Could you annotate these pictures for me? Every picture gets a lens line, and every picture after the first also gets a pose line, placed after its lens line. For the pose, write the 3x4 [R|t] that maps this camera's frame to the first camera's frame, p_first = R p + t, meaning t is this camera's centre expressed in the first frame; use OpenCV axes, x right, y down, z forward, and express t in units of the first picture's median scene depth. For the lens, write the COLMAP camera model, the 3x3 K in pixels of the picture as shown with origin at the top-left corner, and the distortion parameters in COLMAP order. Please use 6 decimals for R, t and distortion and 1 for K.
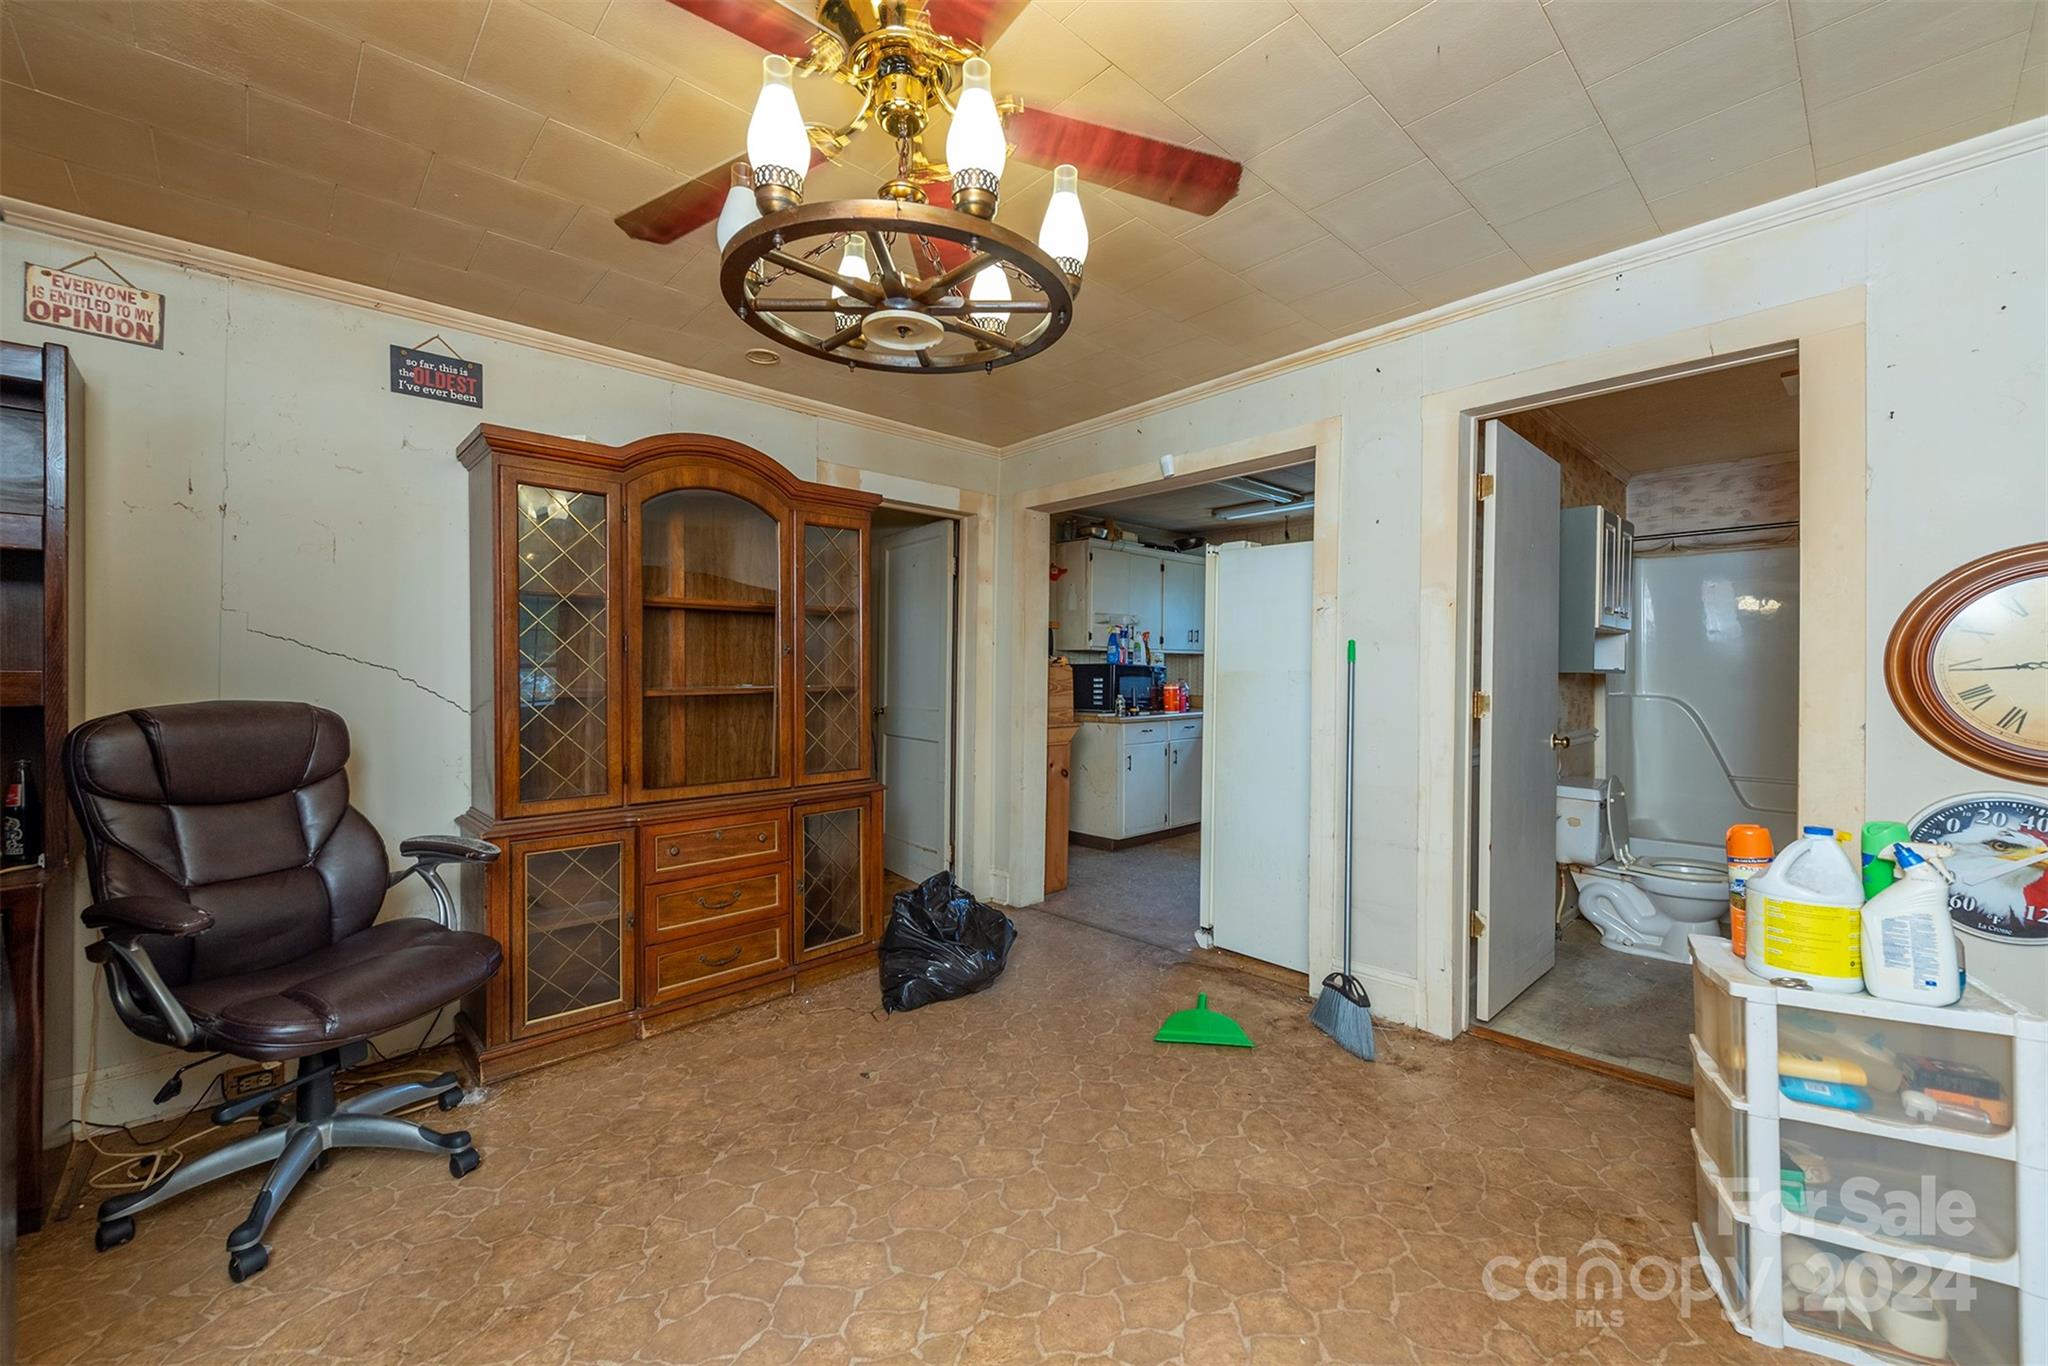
lens RADIAL K [[810.0, 0, 1028.3], [0, 810.0, 677.6], [0, 0, 1]] dist [0.003484, 0.000180]
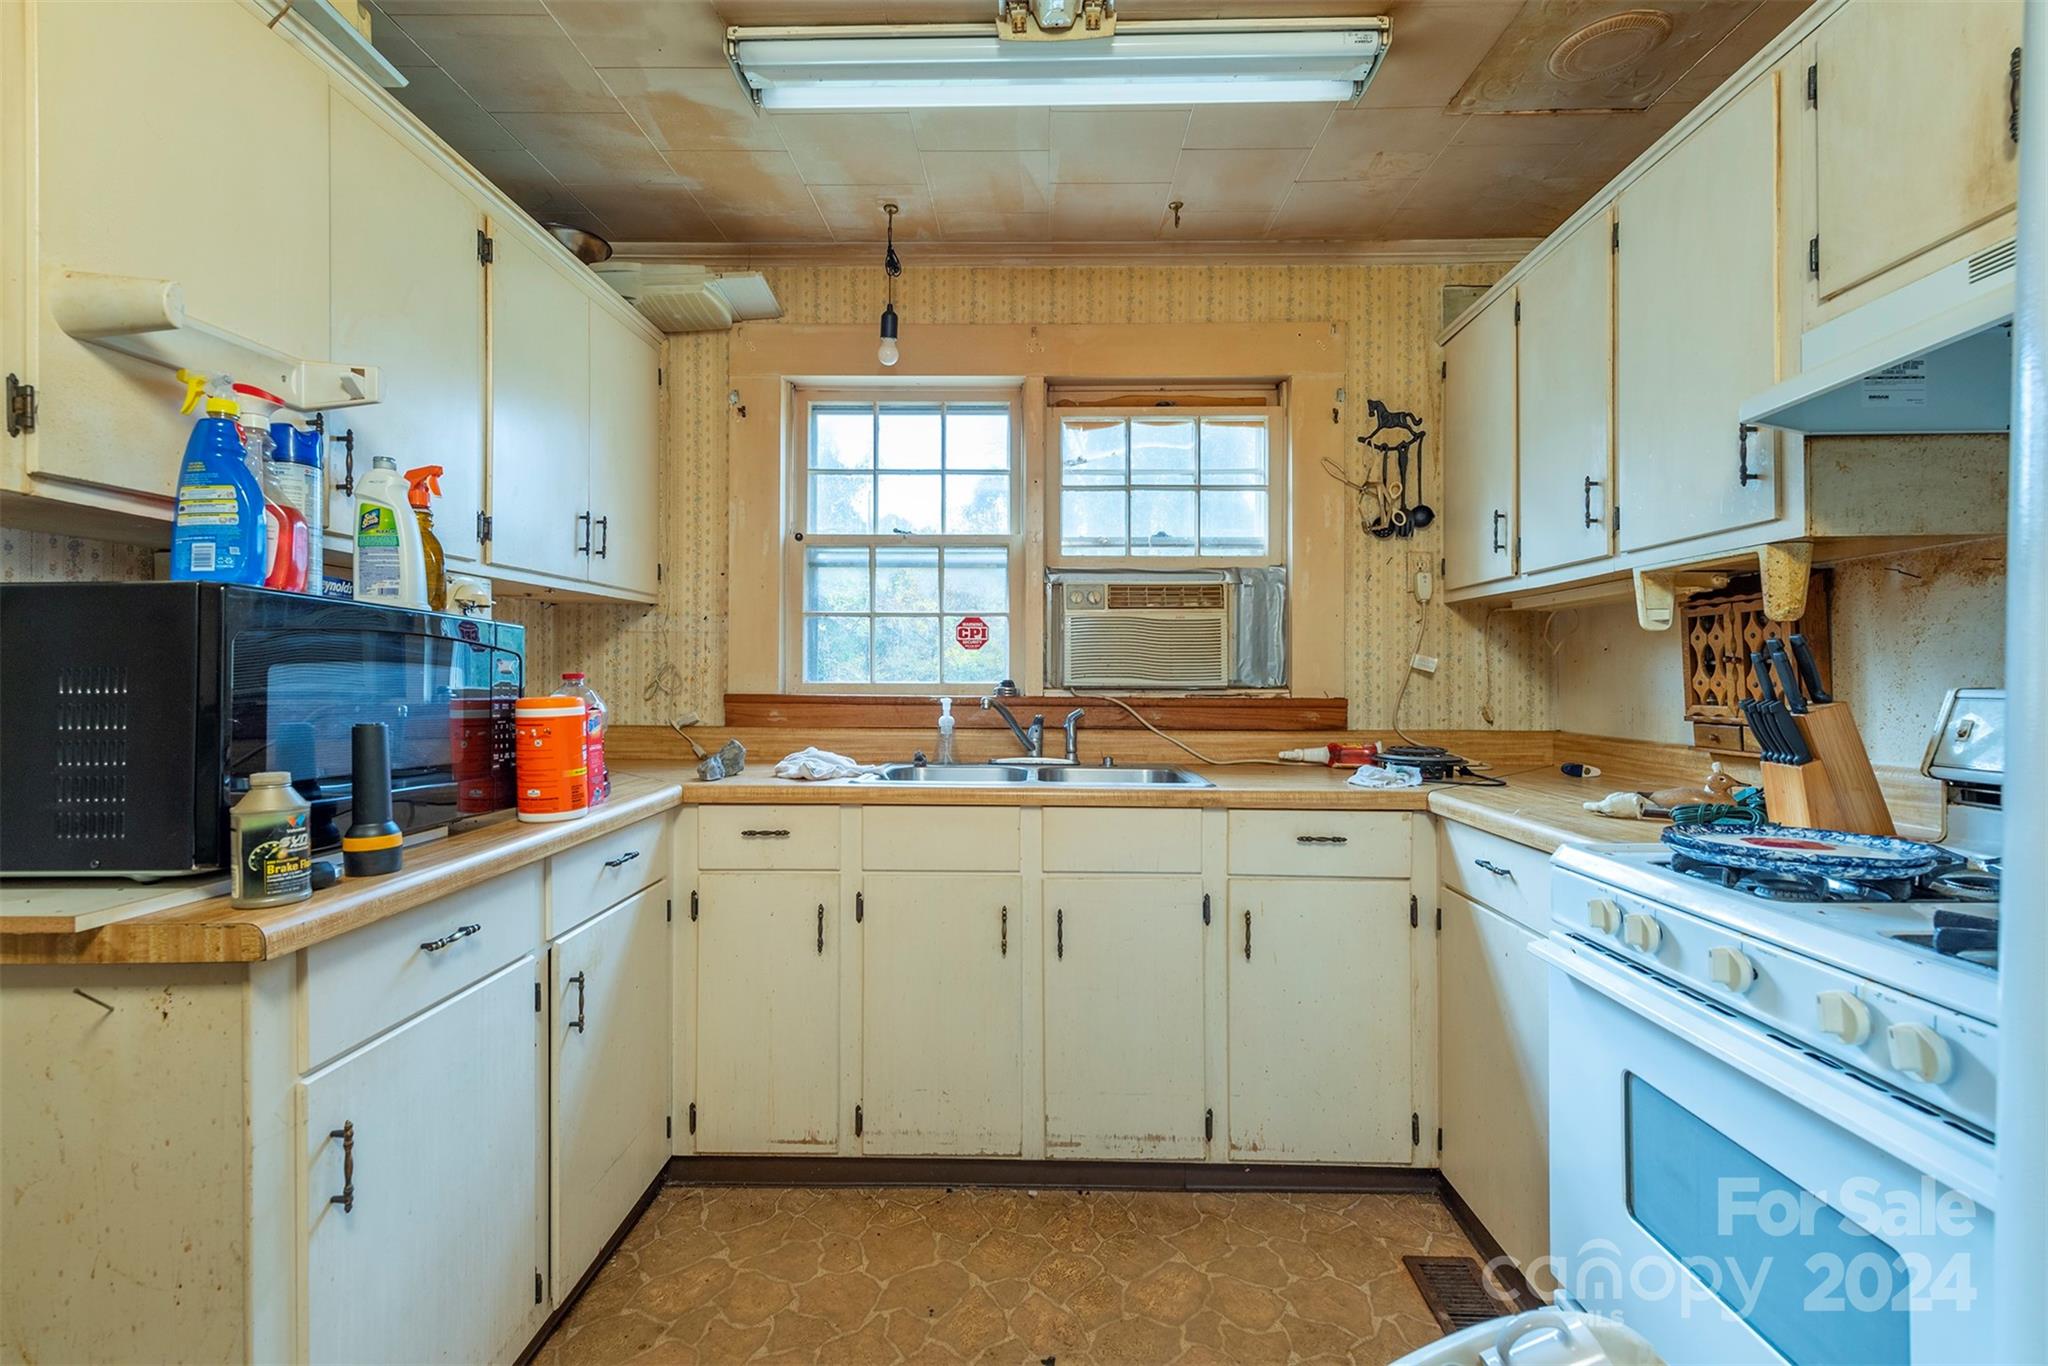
lens RADIAL K [[926.7, 0, 1024.8], [0, 926.7, 680.6], [0, 0, 1]] dist [0.004302, 0.000517]
pose [[0.720221, -0.008680, 0.693691, 0.088358], [0.009399, 0.999952, 0.002754, 0.004430], [-0.693682, 0.004537, 0.720268, 0.715015]]
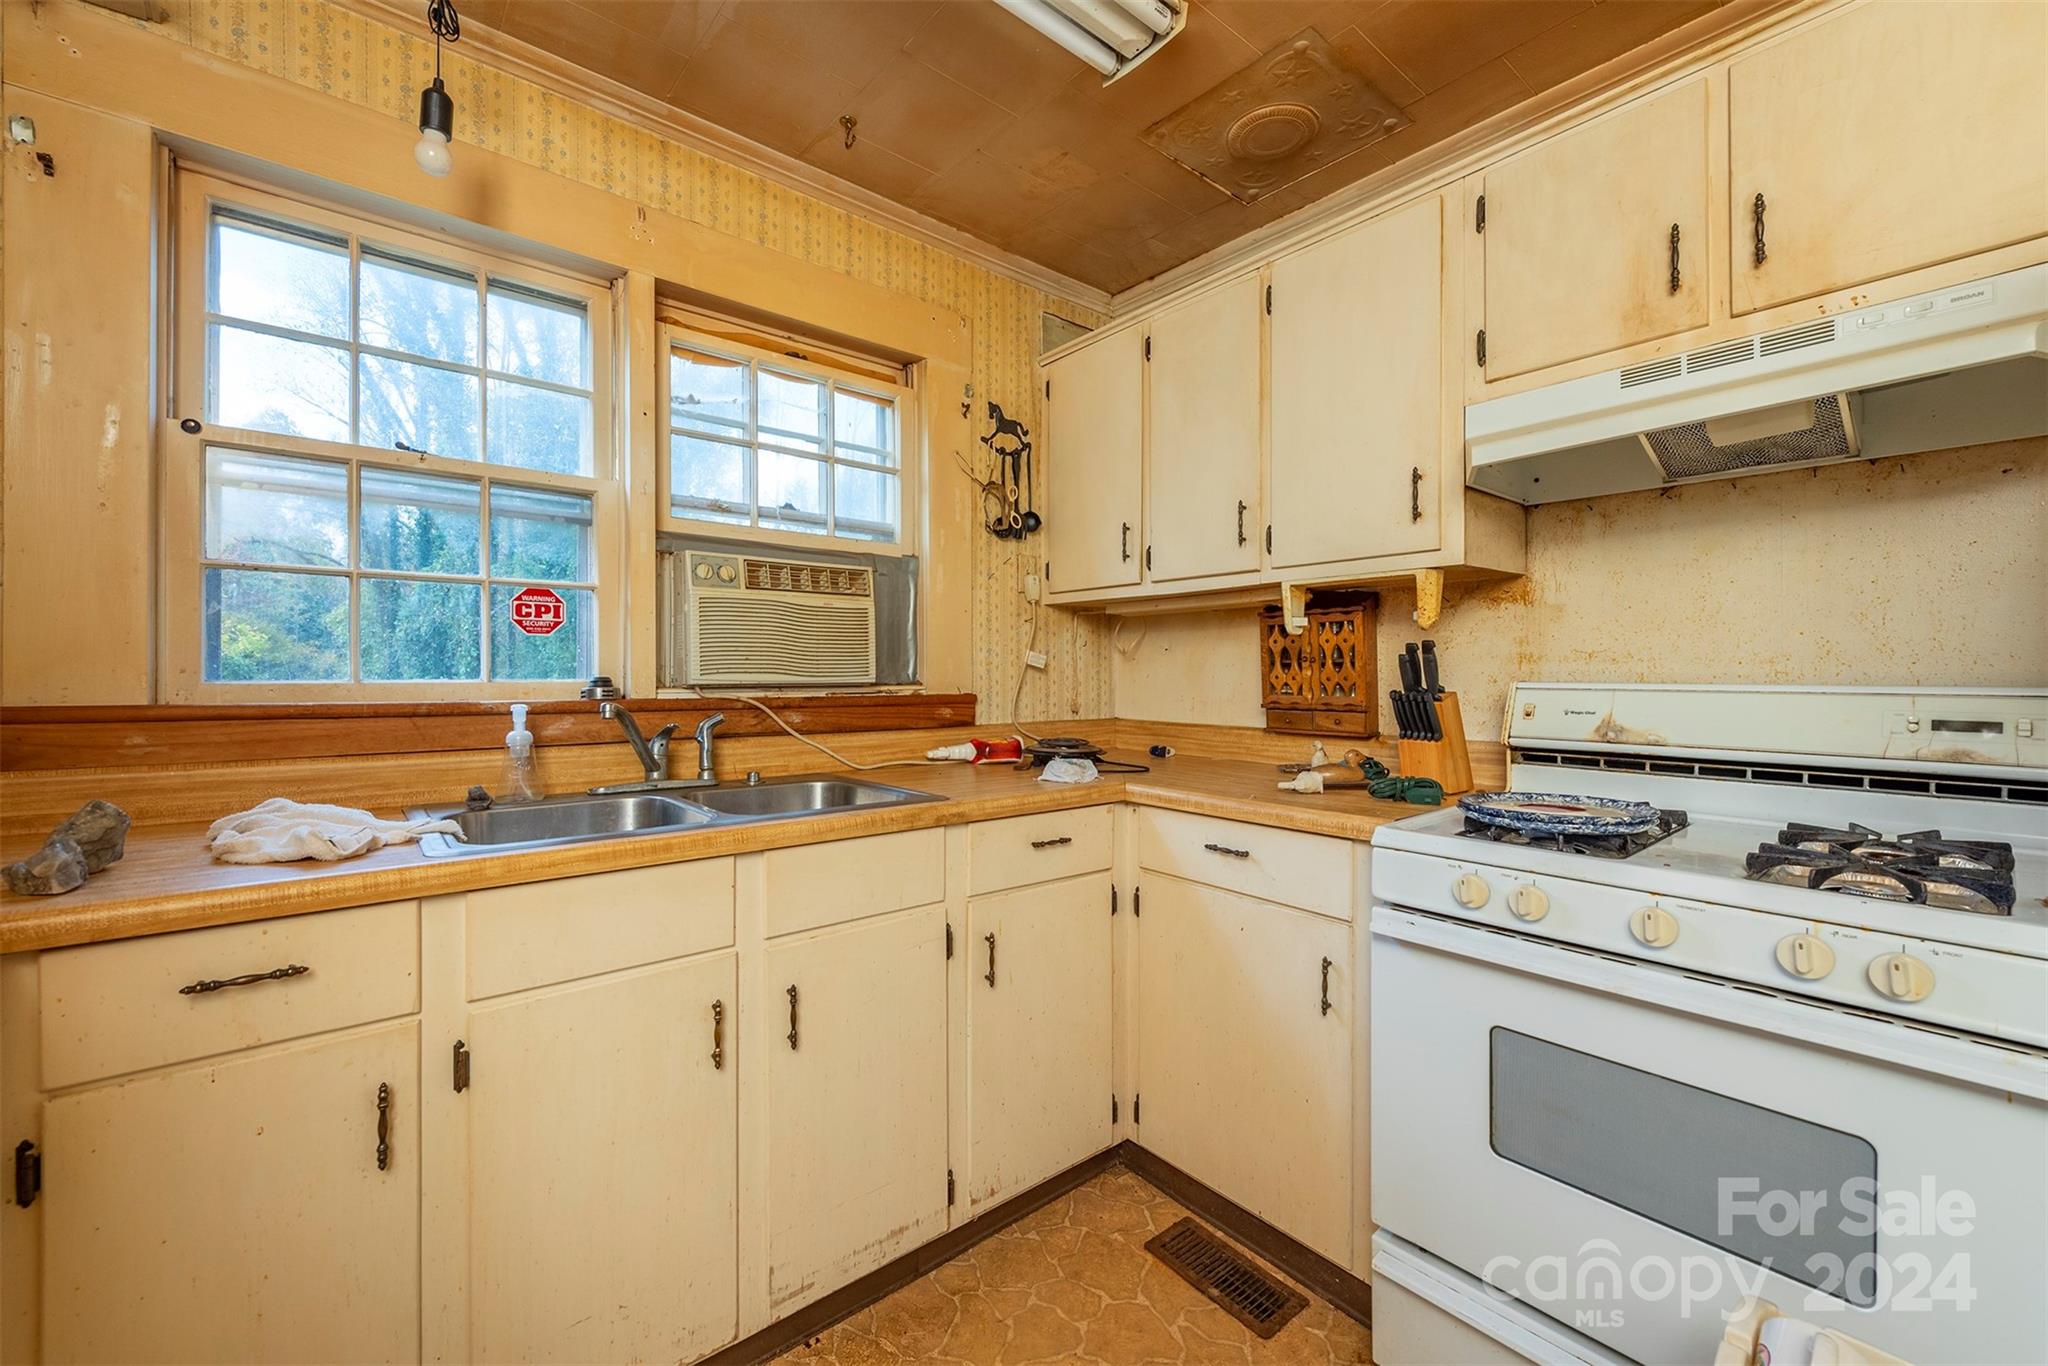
lens RADIAL K [[821.6, 0, 1034.3], [0, 821.6, 678.1], [0, 0, 1]] dist [0.002589, -0.001703]
pose [[0.083391, -0.013730, 0.996422, 0.107093], [0.007663, 0.999884, 0.013136, 0.003454], [-0.996487, 0.006541, 0.083486, 0.820230]]
